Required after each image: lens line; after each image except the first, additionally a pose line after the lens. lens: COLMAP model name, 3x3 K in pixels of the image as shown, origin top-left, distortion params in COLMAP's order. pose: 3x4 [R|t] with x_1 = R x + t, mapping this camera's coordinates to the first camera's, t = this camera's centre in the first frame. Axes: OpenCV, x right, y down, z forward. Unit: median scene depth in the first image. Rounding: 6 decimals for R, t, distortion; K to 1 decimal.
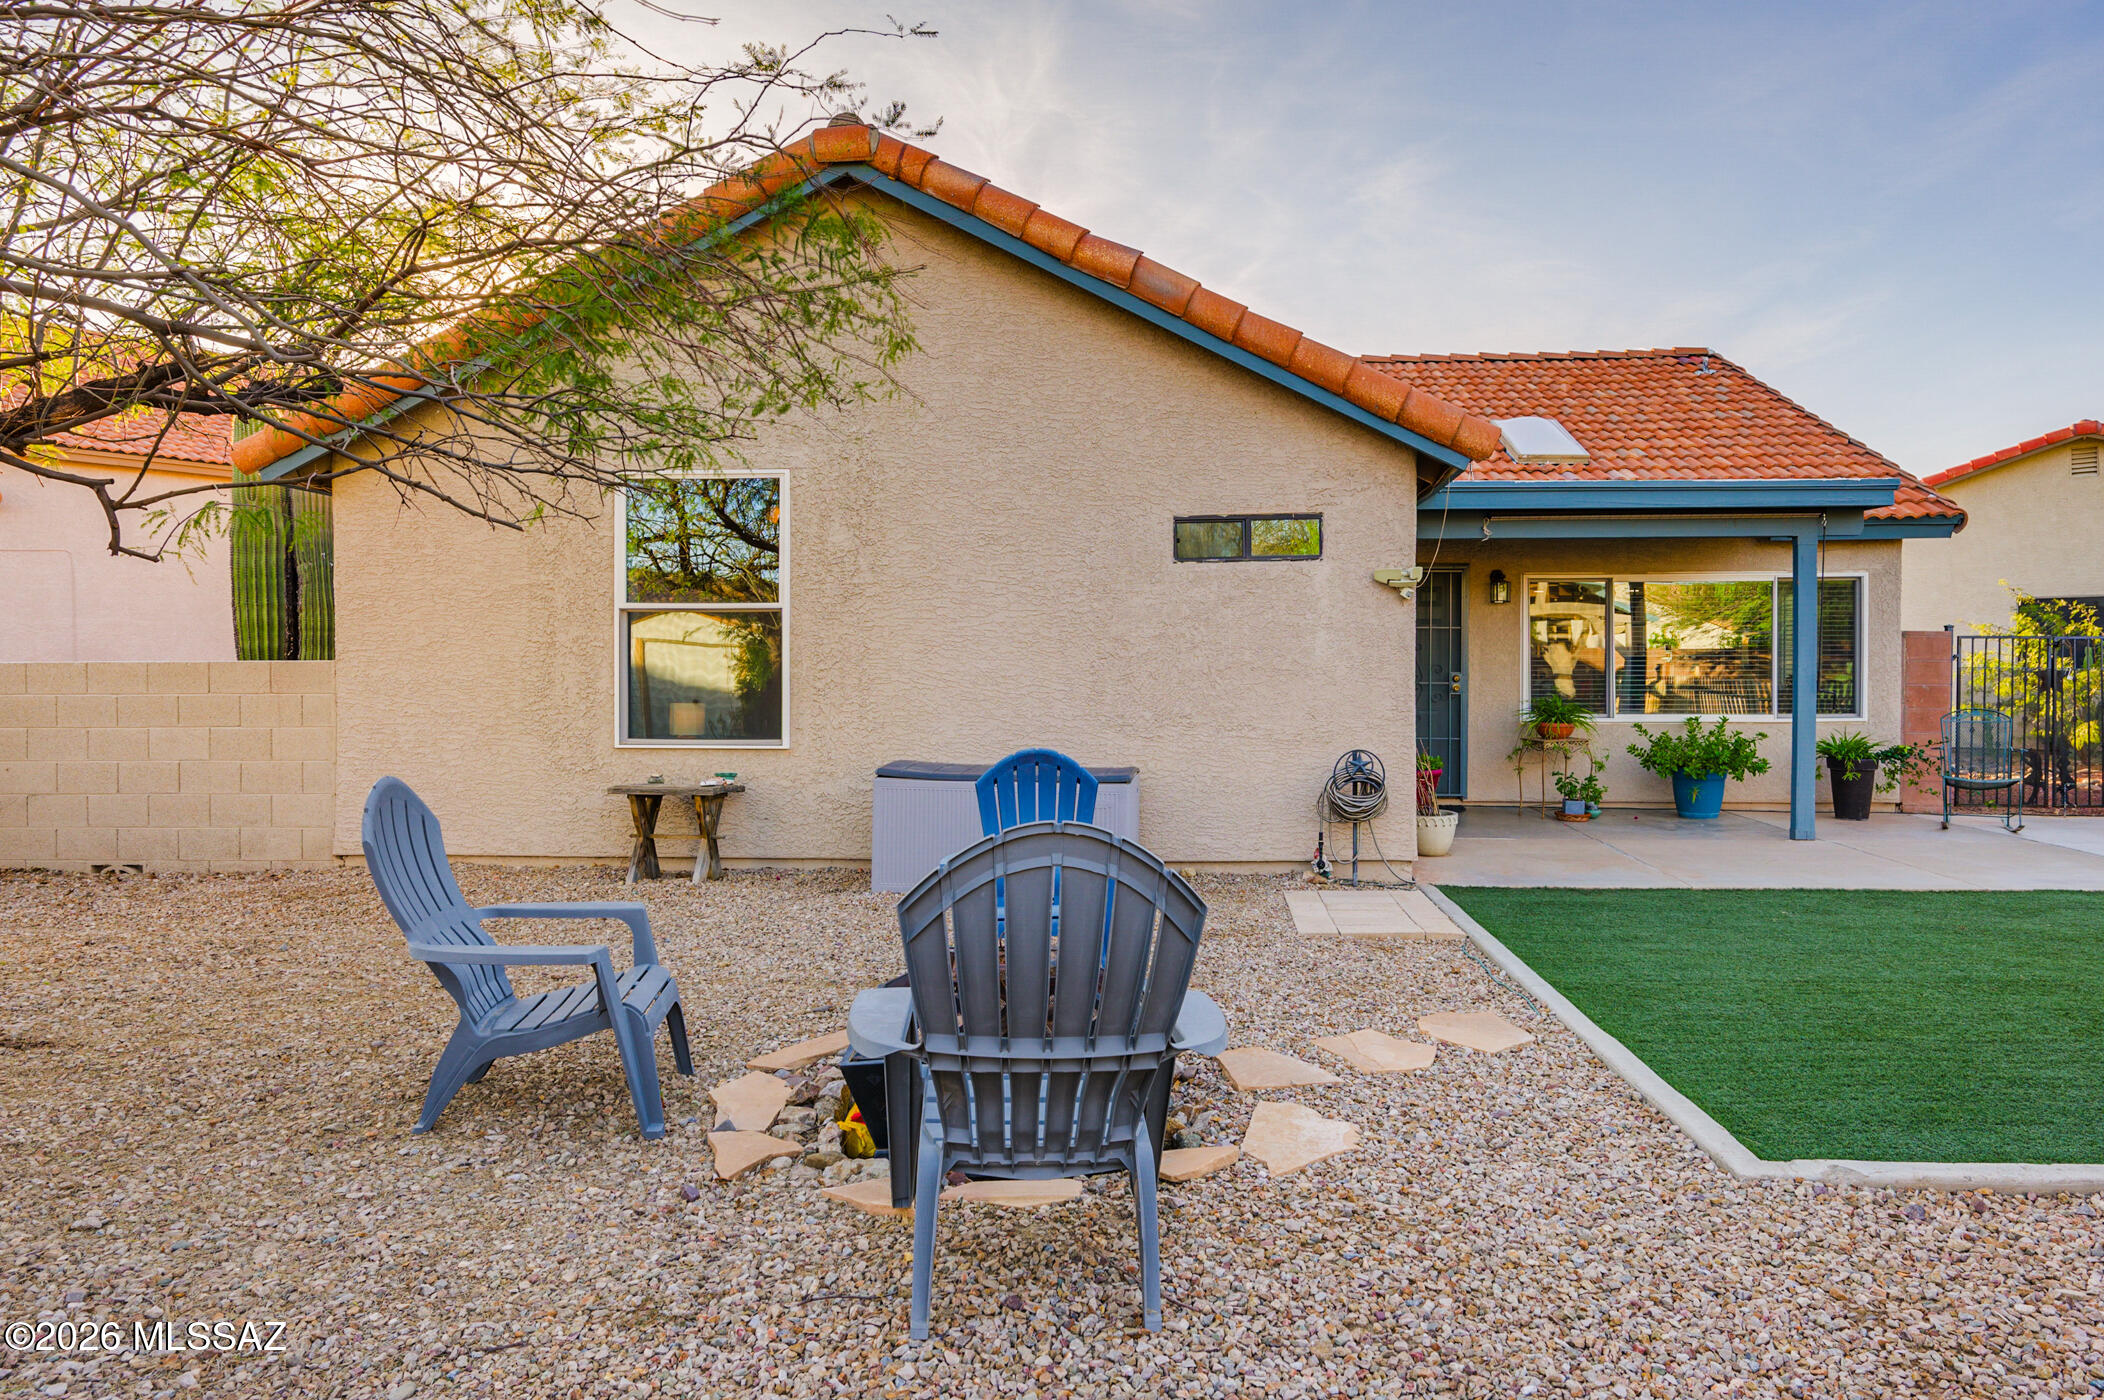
lens RADIAL K [[1302.6, 0, 1095.1], [0, 1302.6, 702.8], [0, 0, 1]] dist [0.000877, -0.001895]
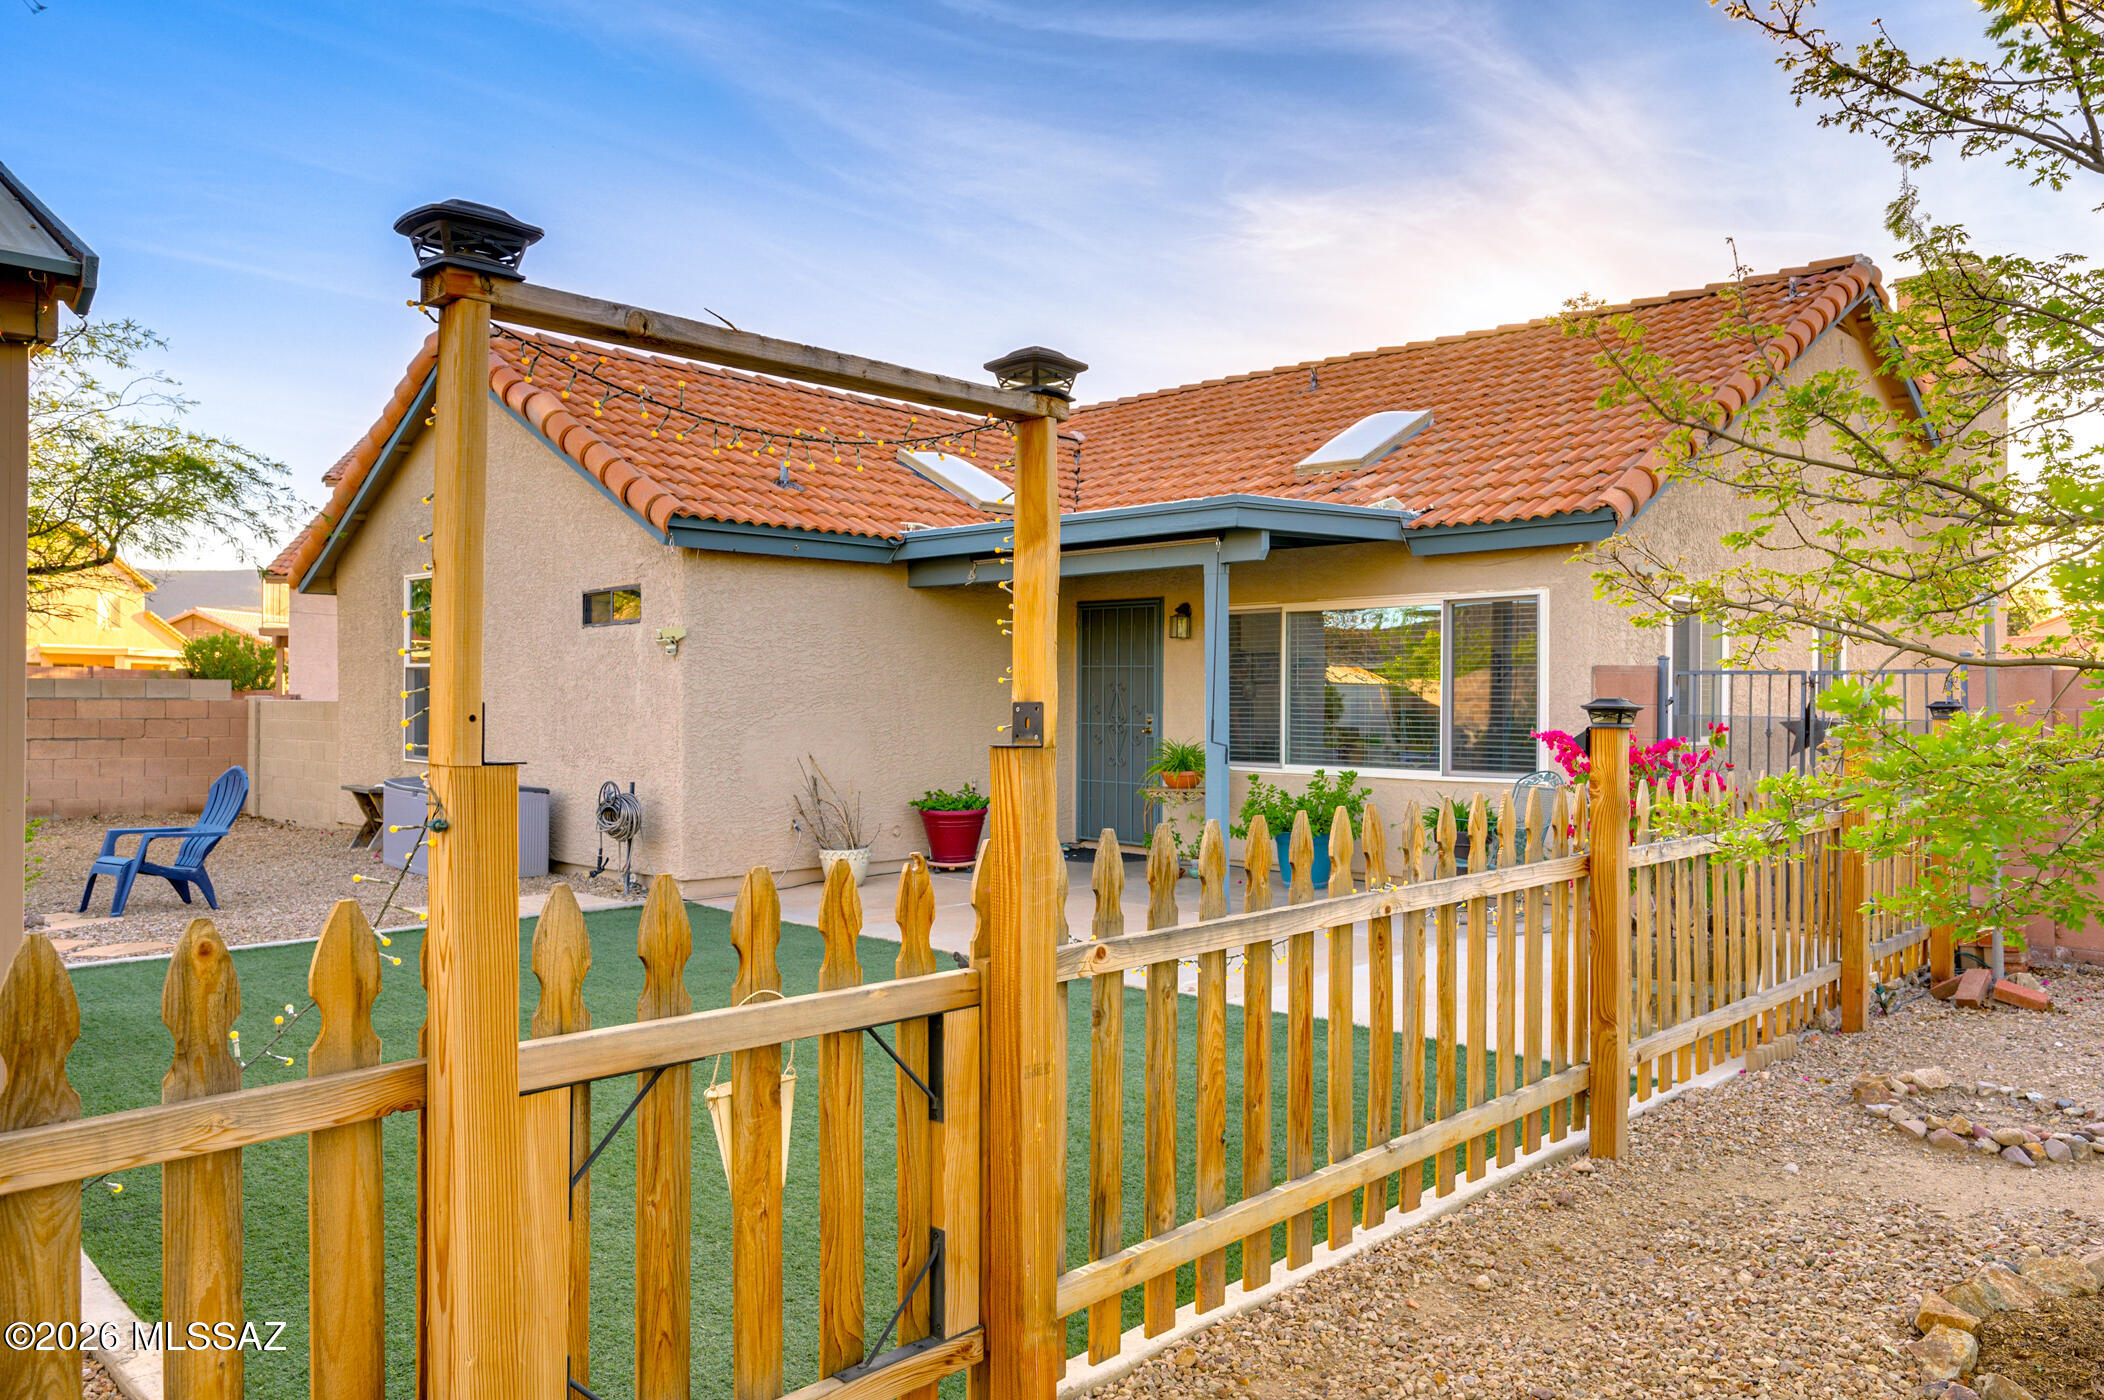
lens RADIAL K [[1530.7, 0, 1055.8], [0, 1530.7, 694.0], [0, 0, 1]] dist [-0.007397, 0.006309]
pose [[0.744425, 0.003390, -0.667698, 1.356152], [-0.015345, 0.999810, -0.012033, -0.032372], [0.667530, 0.019203, 0.744335, 0.197301]]
